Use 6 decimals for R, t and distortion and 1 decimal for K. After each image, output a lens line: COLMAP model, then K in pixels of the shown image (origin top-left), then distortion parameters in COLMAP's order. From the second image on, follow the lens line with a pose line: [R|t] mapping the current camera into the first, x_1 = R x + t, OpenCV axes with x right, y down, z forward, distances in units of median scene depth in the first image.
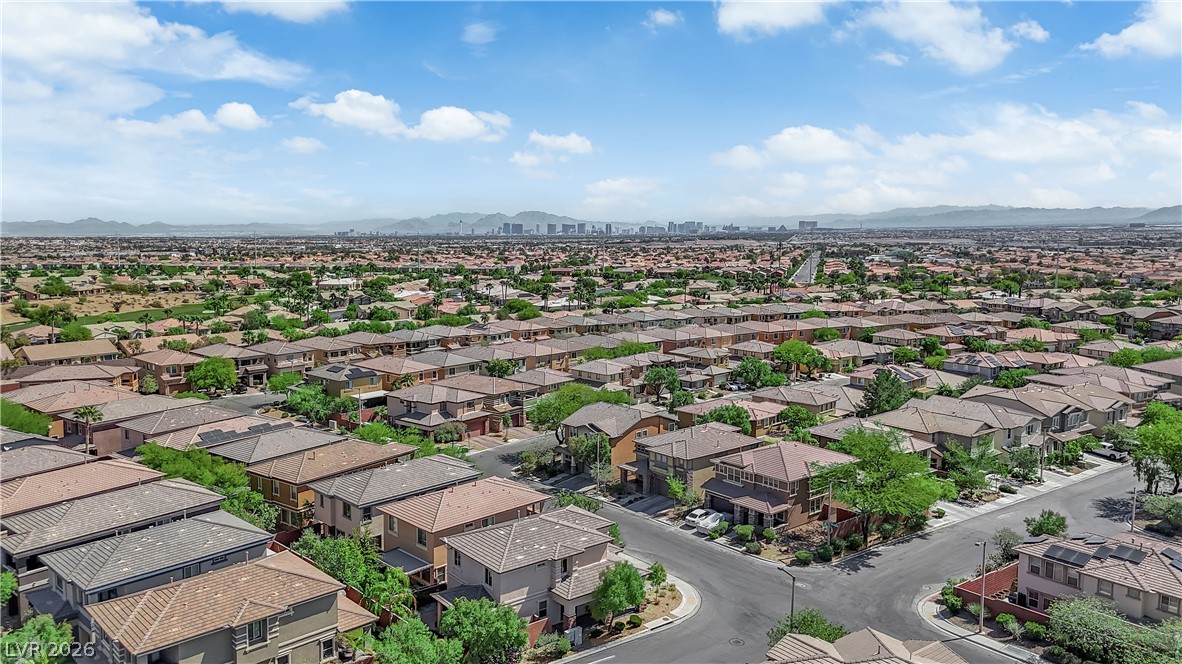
lens RADIAL K [[871.0, 0, 591.0], [0, 871.0, 332.0], [0, 0, 1]] dist [0.003396, -0.000151]
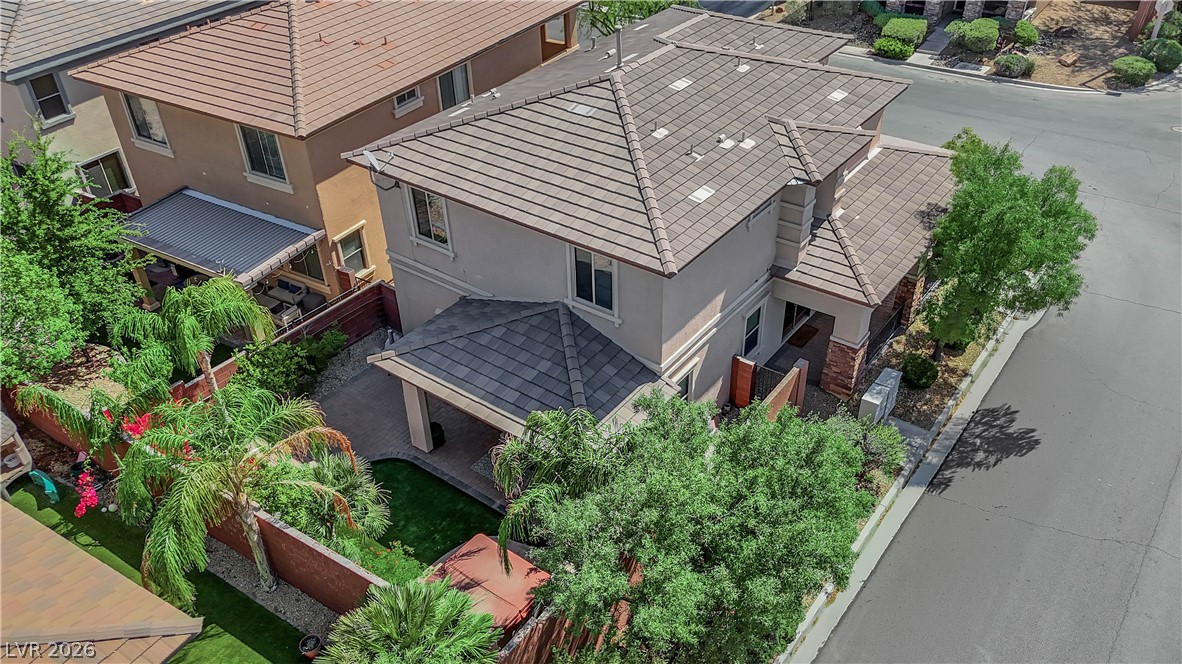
lens RADIAL K [[871.0, 0, 591.0], [0, 871.0, 332.0], [0, 0, 1]] dist [0.003396, -0.000151]
pose [[0.957951, -0.187273, 0.217390, -0.152859], [0.055498, 0.864263, 0.499970, 0.134079], [-0.281513, -0.466882, 0.838315, 0.639905]]
